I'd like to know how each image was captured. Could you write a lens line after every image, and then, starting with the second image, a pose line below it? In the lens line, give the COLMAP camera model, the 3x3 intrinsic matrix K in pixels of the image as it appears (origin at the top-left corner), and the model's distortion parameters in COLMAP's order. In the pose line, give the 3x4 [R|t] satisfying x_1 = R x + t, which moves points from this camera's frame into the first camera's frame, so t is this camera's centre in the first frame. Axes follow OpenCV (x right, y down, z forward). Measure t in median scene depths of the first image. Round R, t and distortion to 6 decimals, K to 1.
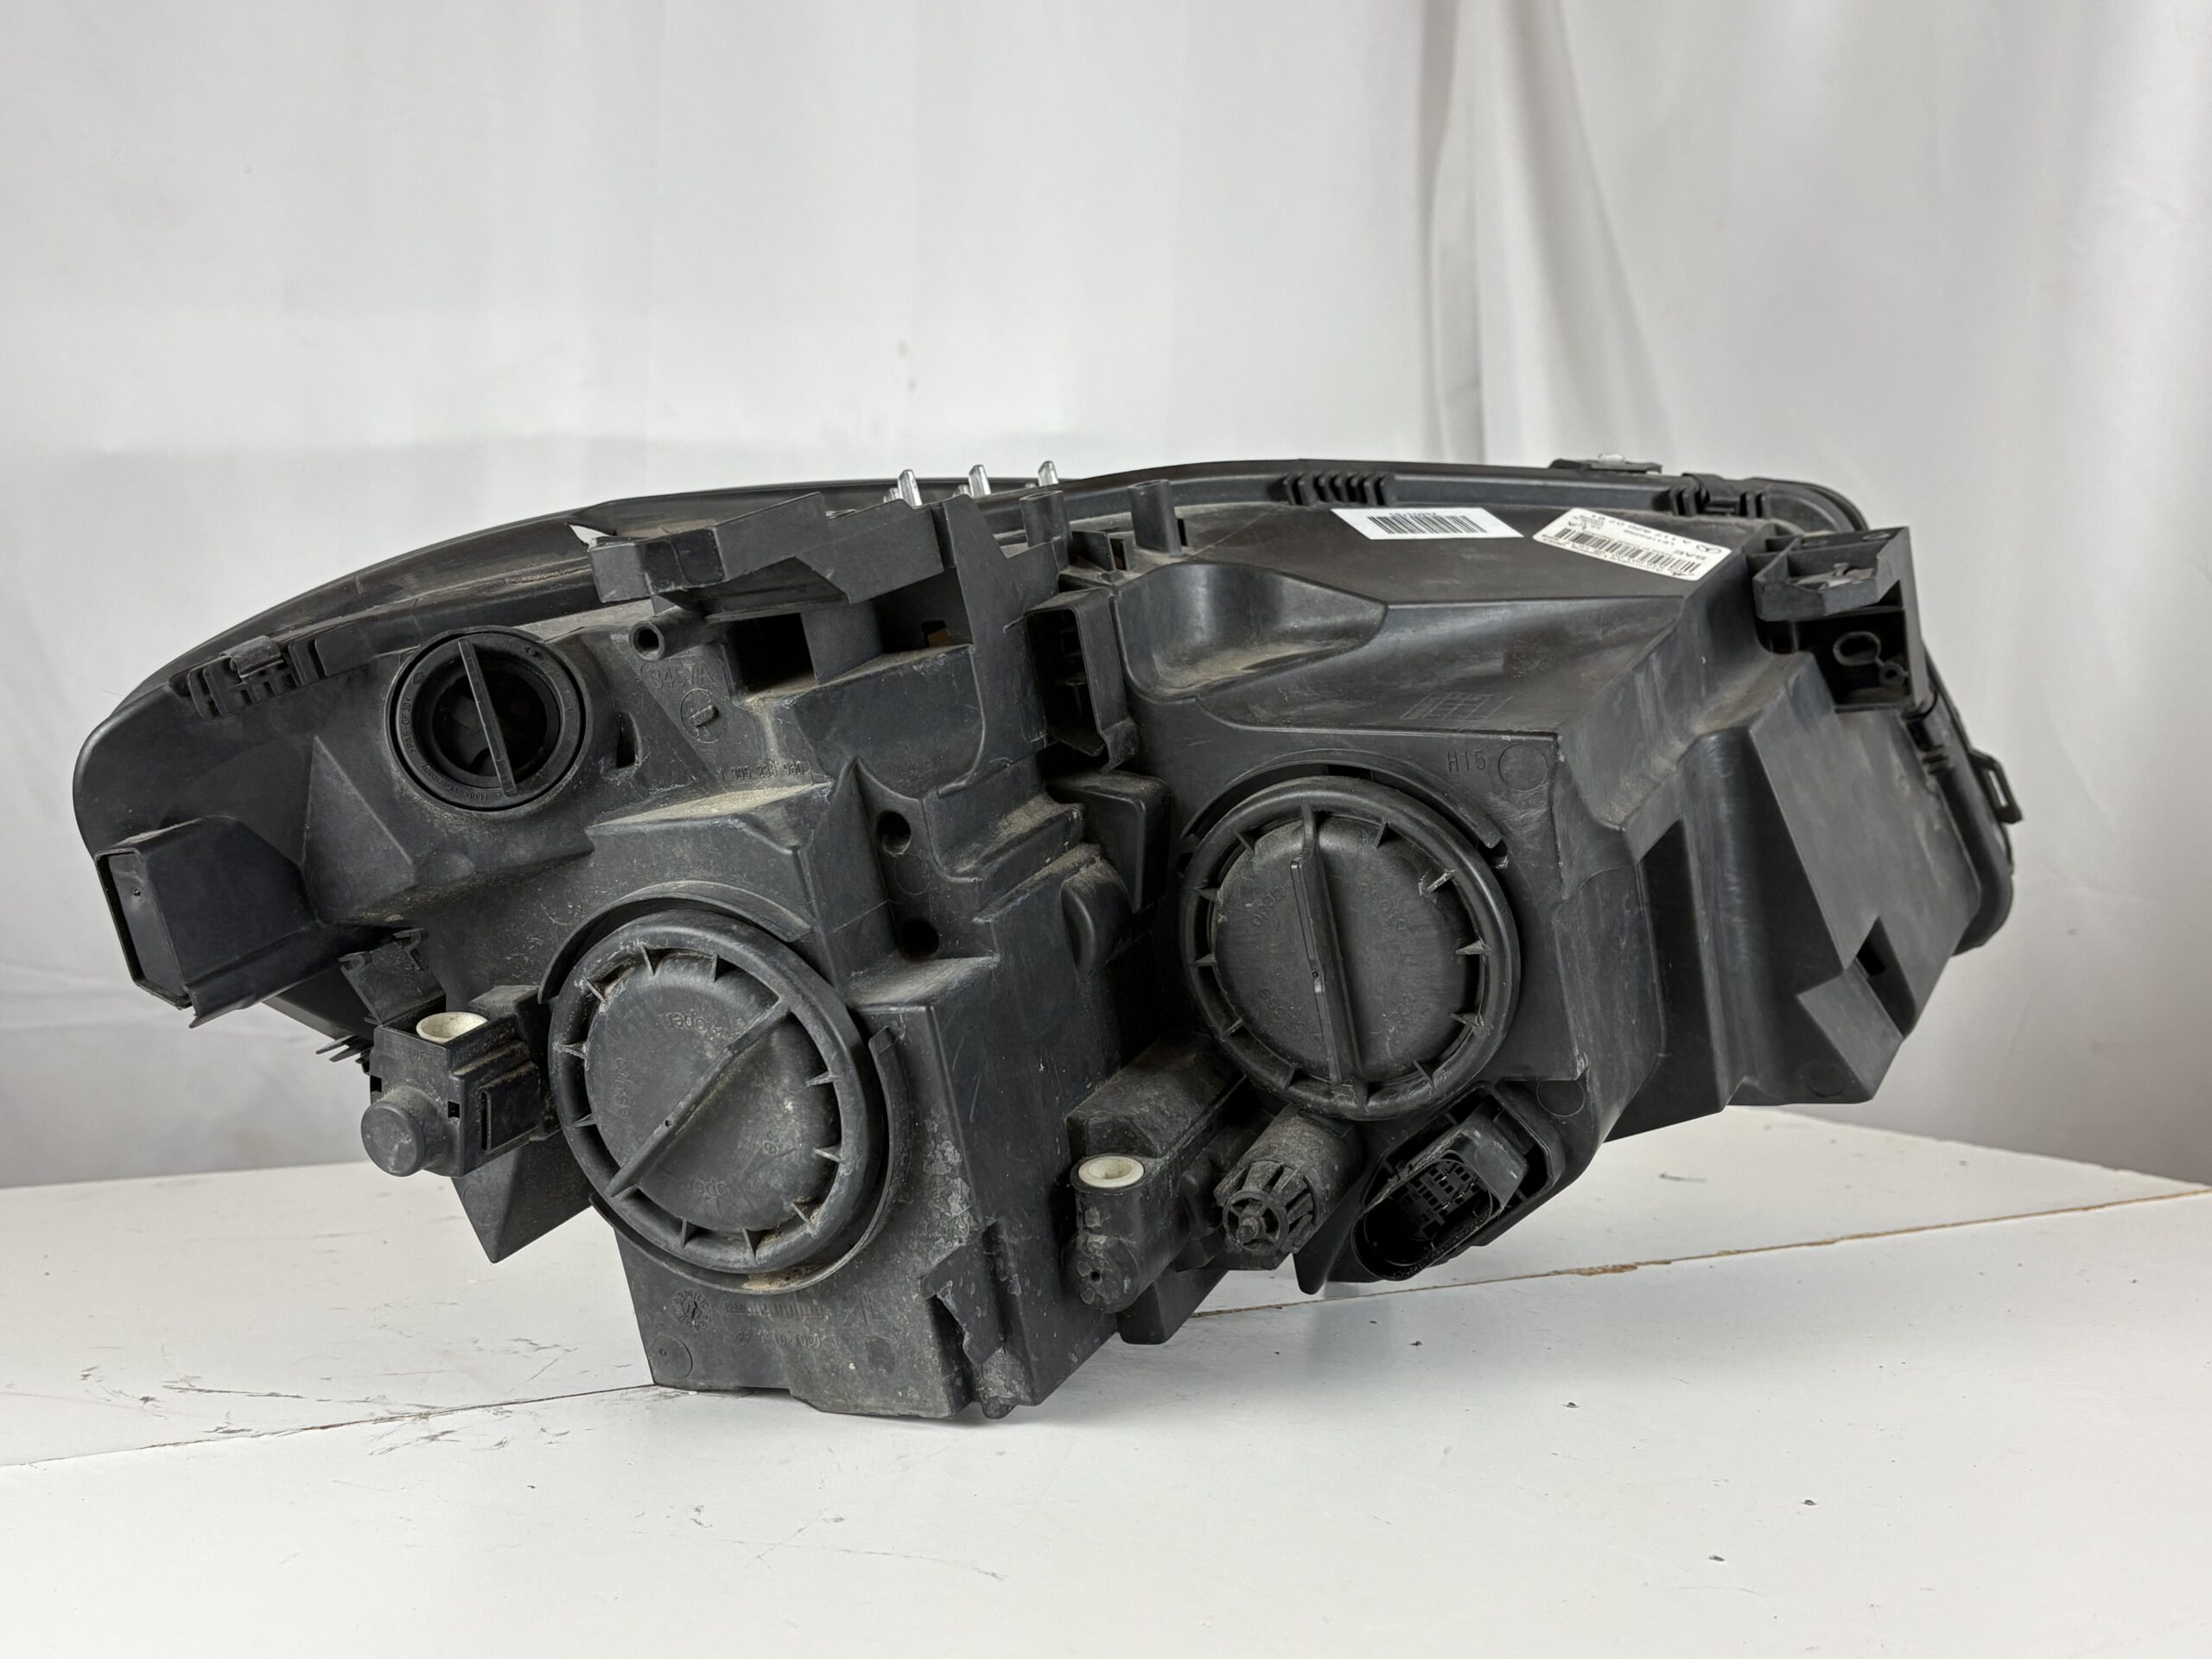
lens RADIAL K [[2371.1, 0, 1106.0], [0, 2371.1, 829.5], [0, 0, 1]] dist [0.112489, 0.000129]
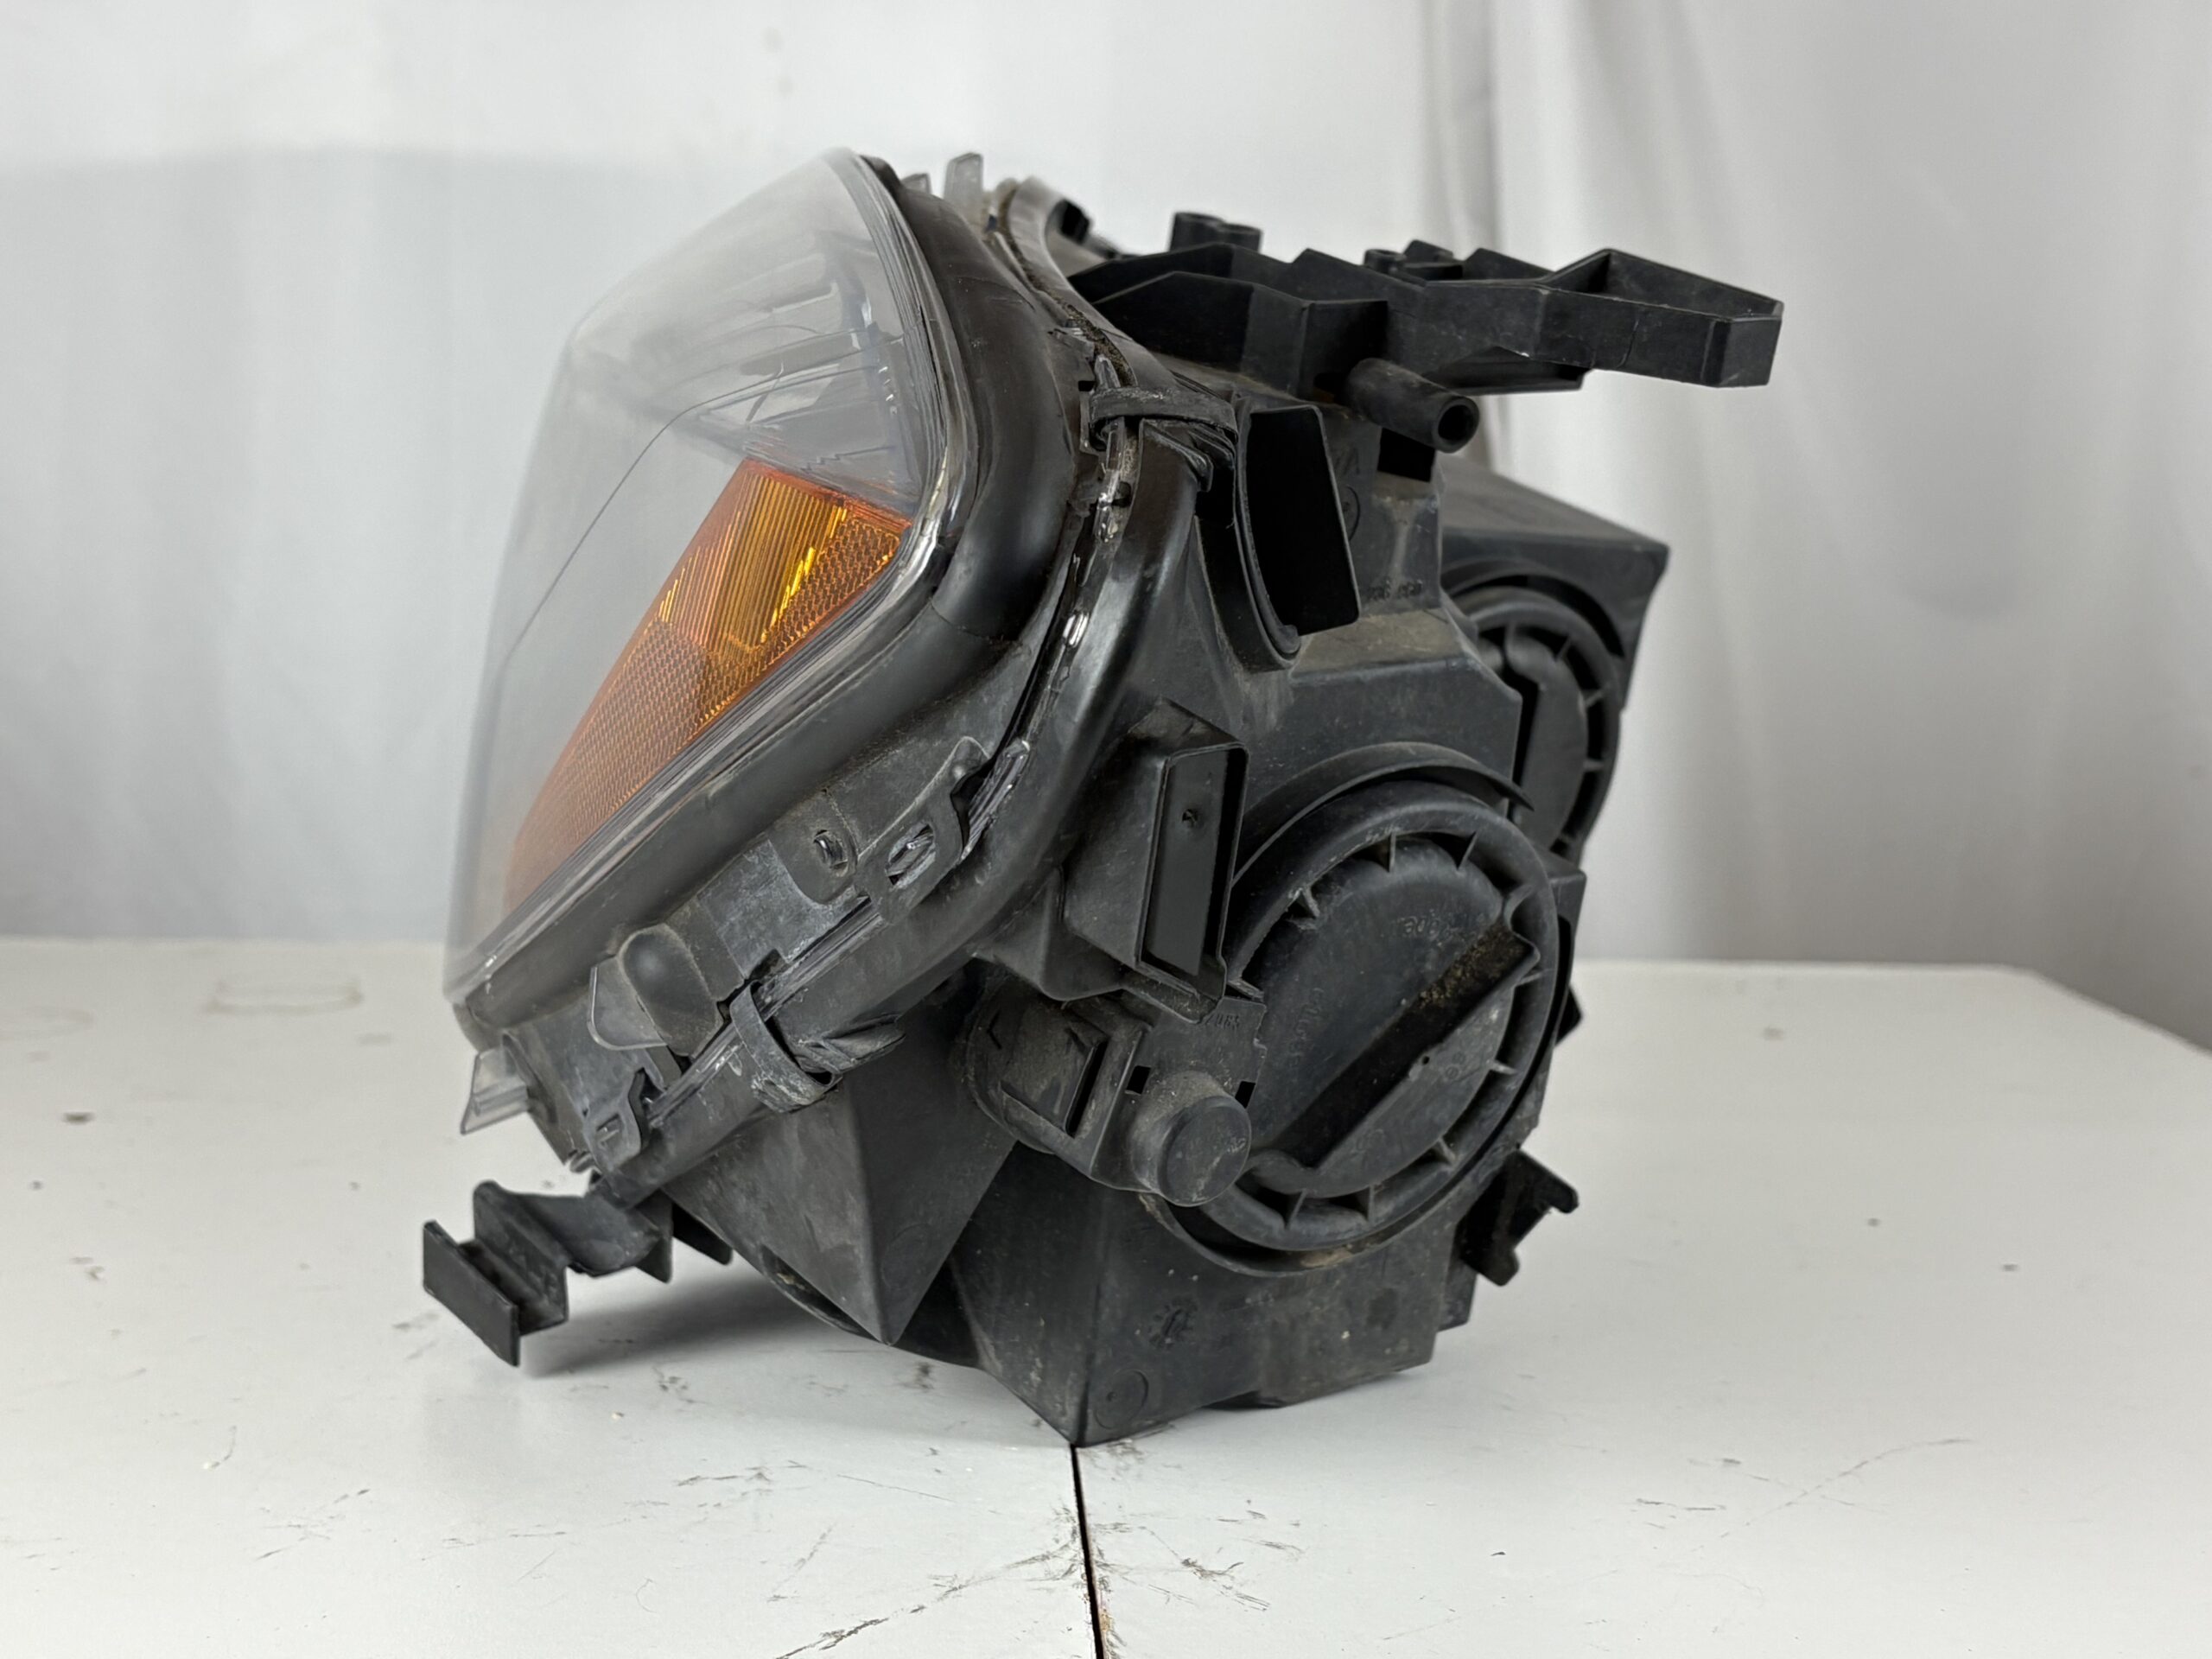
lens RADIAL K [[2833.9, 0, 1111.5], [0, 2833.9, 785.8], [0, 0, 1]] dist [0.169552, -0.030250]
pose [[0.437100, -0.072549, 0.896482, -0.999873], [-0.004847, 0.996537, 0.083009, -0.038195], [-0.899400, -0.040628, 0.435235, 0.672155]]
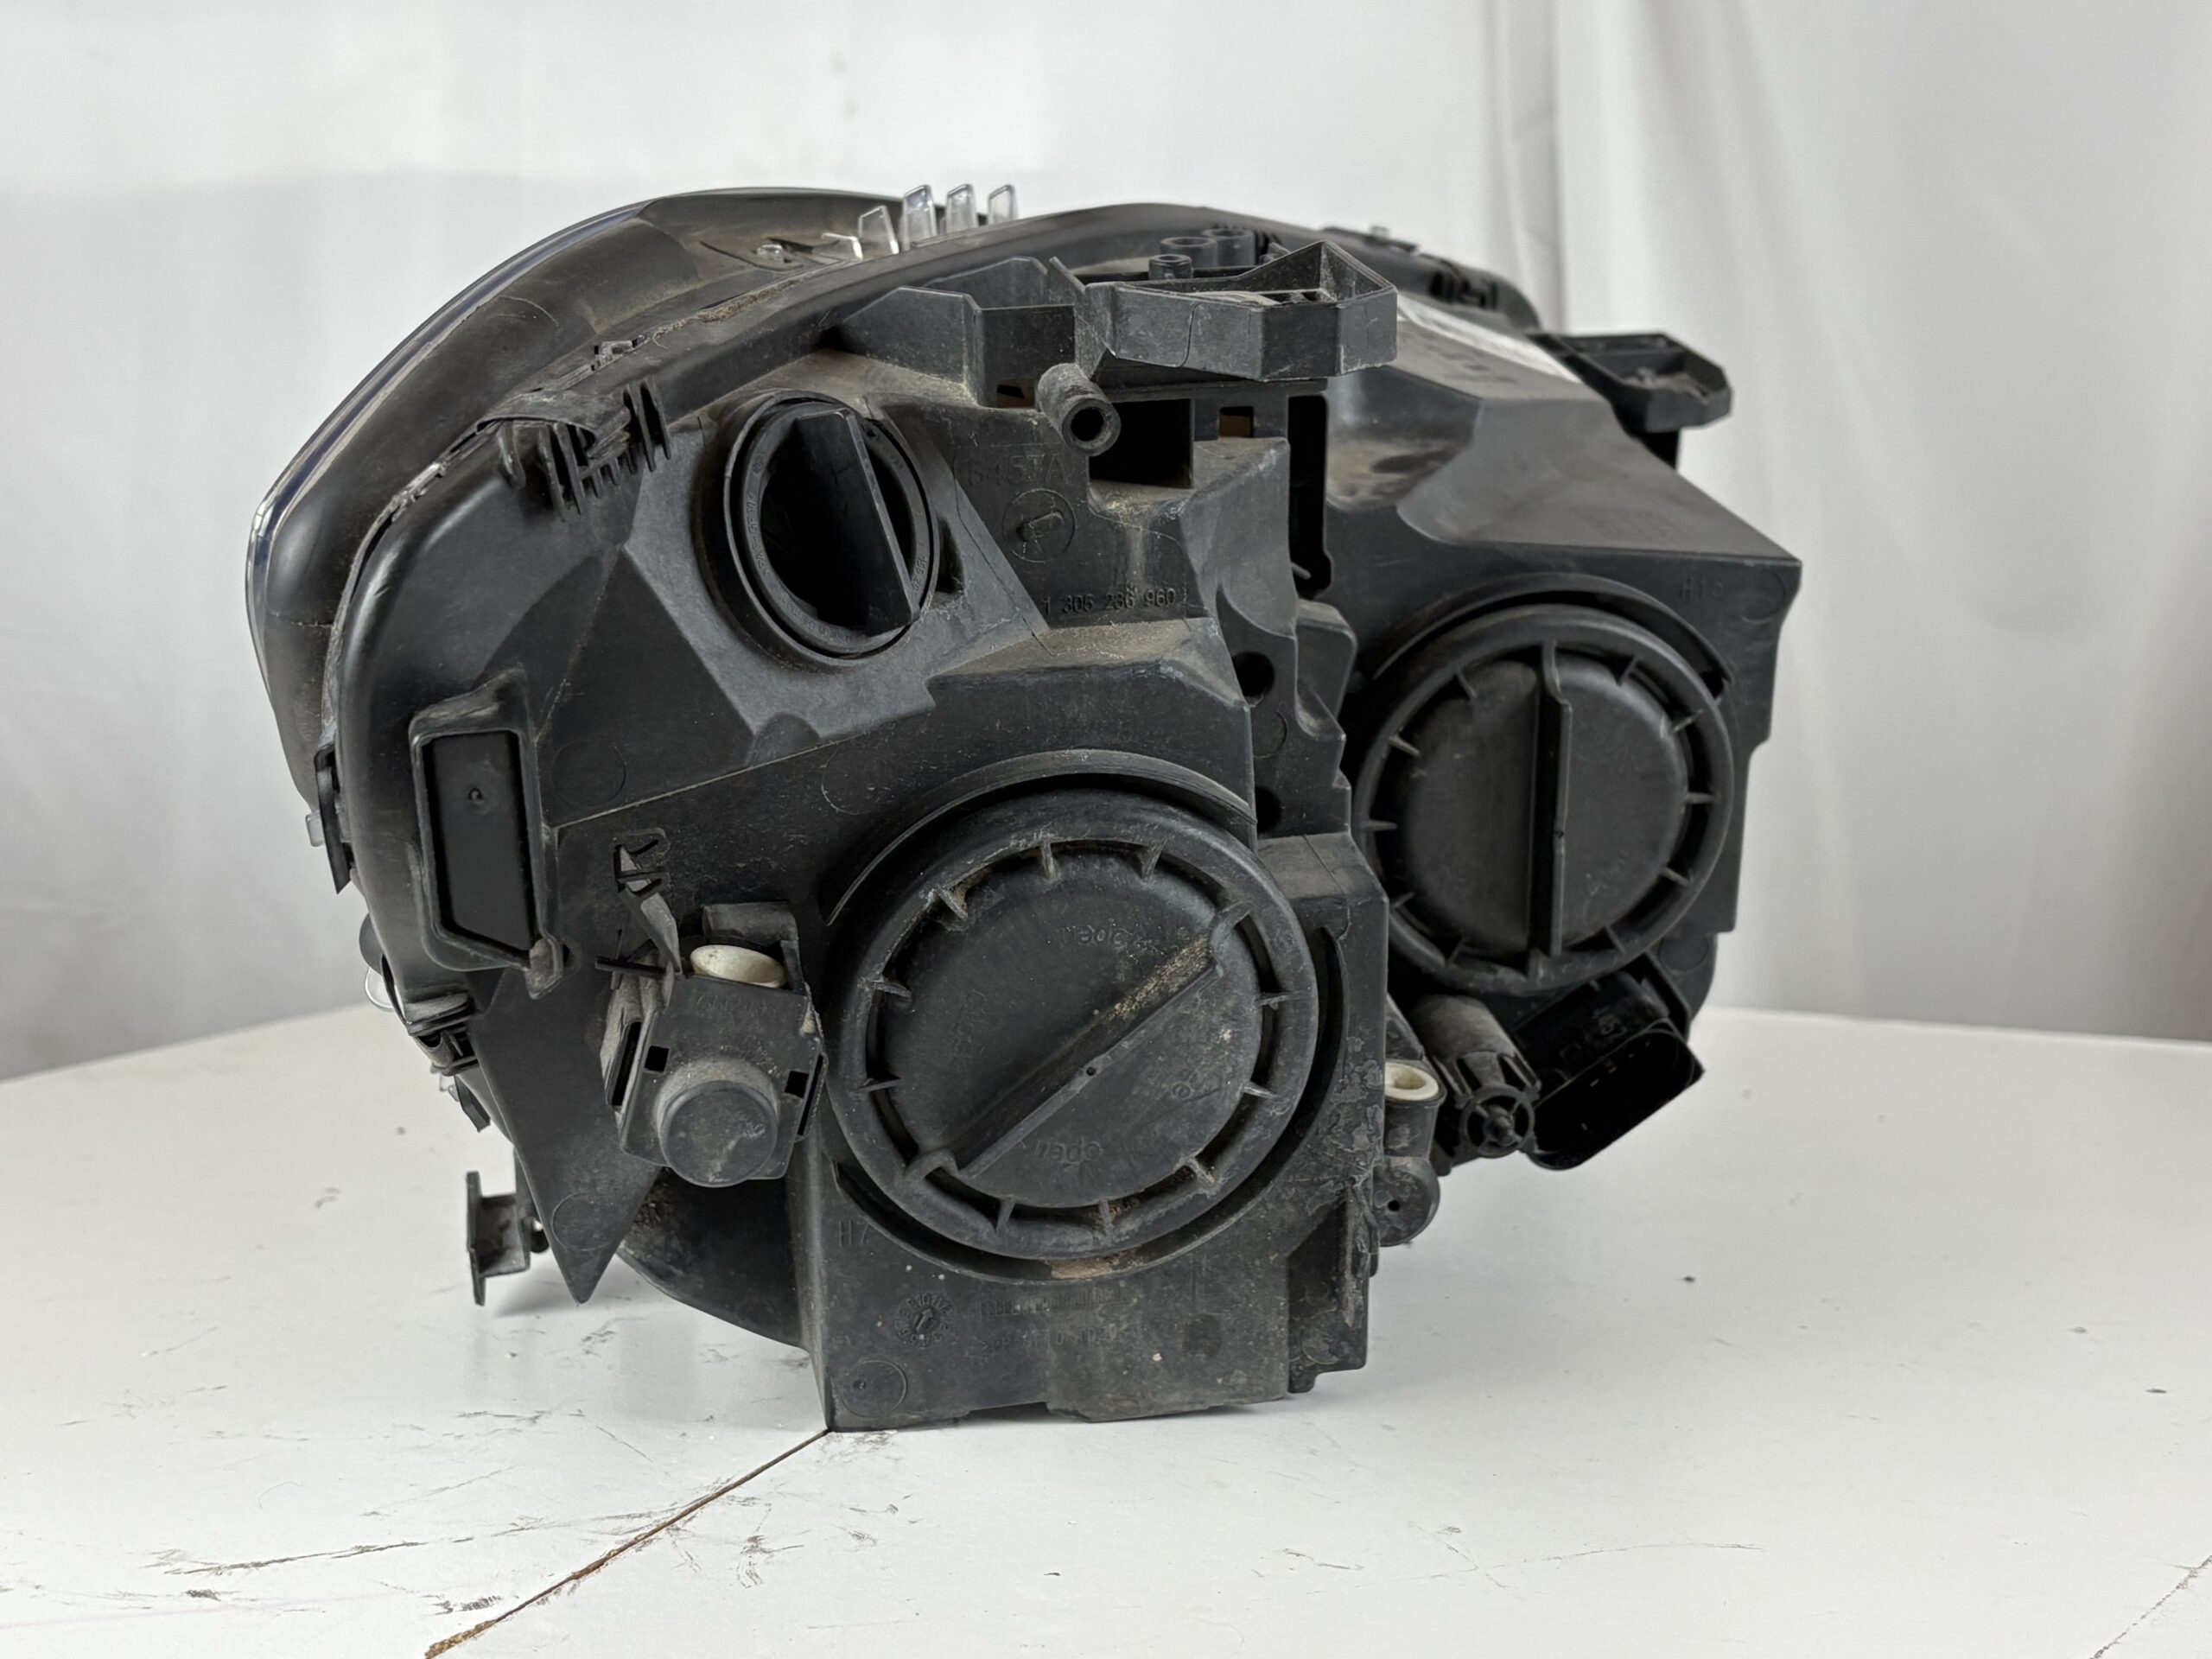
lens RADIAL K [[2833.9, 0, 1111.5], [0, 2833.9, 785.8], [0, 0, 1]] dist [0.169552, -0.030250]
pose [[0.781861, -0.038436, 0.622267, -0.706522], [-0.000623, 0.998049, 0.062430, -0.022120], [-0.623453, -0.049200, 0.780311, 0.289763]]
